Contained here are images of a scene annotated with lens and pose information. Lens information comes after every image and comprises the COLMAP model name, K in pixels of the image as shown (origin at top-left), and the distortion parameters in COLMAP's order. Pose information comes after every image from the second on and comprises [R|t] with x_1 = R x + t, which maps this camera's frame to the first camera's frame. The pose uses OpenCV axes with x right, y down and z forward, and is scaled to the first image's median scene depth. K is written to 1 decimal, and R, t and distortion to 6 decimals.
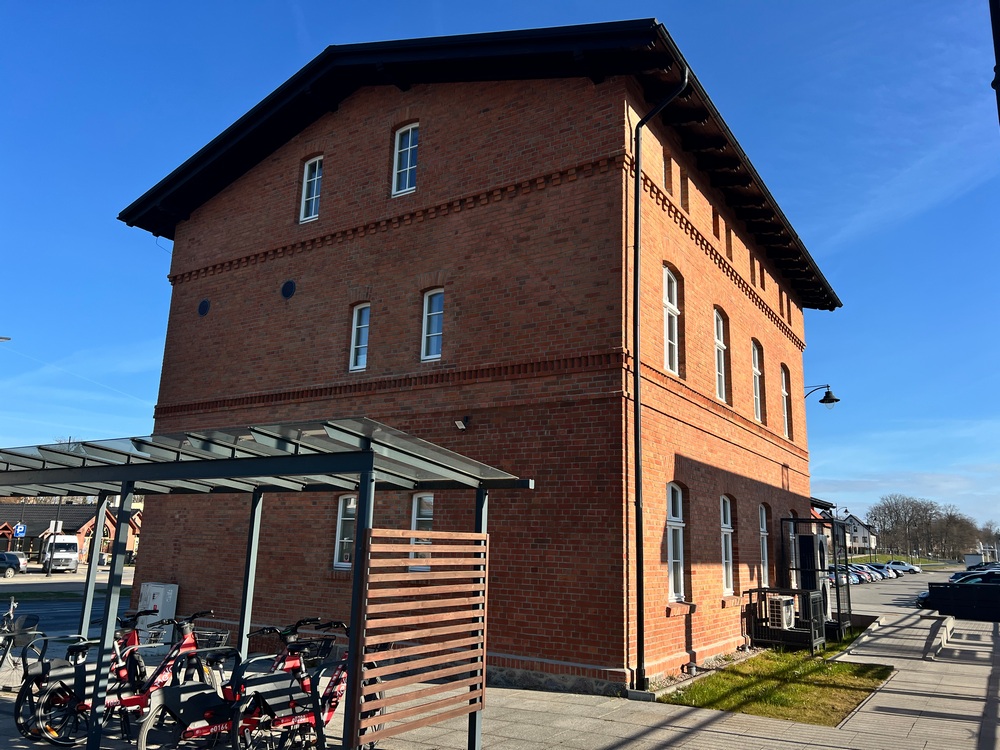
lens RADIAL K [[766.2, 0, 500.0], [0, 766.2, 375.0], [0, 0, 1]] dist [0.078898, -0.098777]
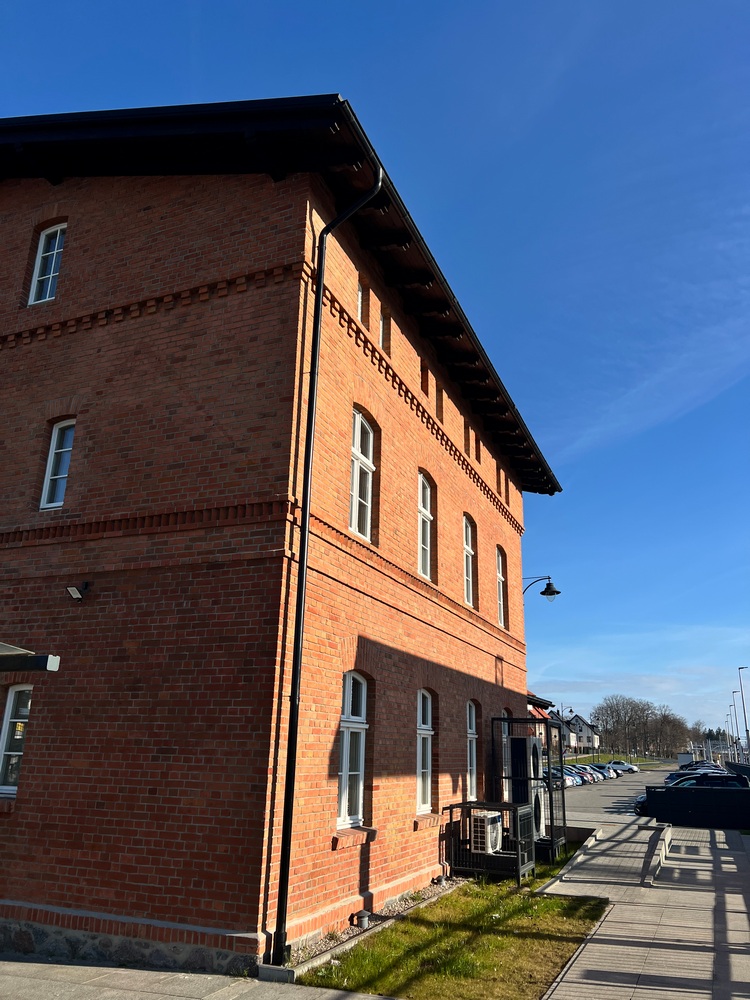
lens RADIAL K [[766.2, 0, 375.0], [0, 766.2, 500.0], [0, 0, 1]] dist [0.078898, -0.098777]
pose [[0.985078, 0.047777, 0.165345, 0.104346], [-0.032319, 0.994957, -0.094949, 0.036375], [-0.169048, 0.088188, 0.981655, 0.192636]]
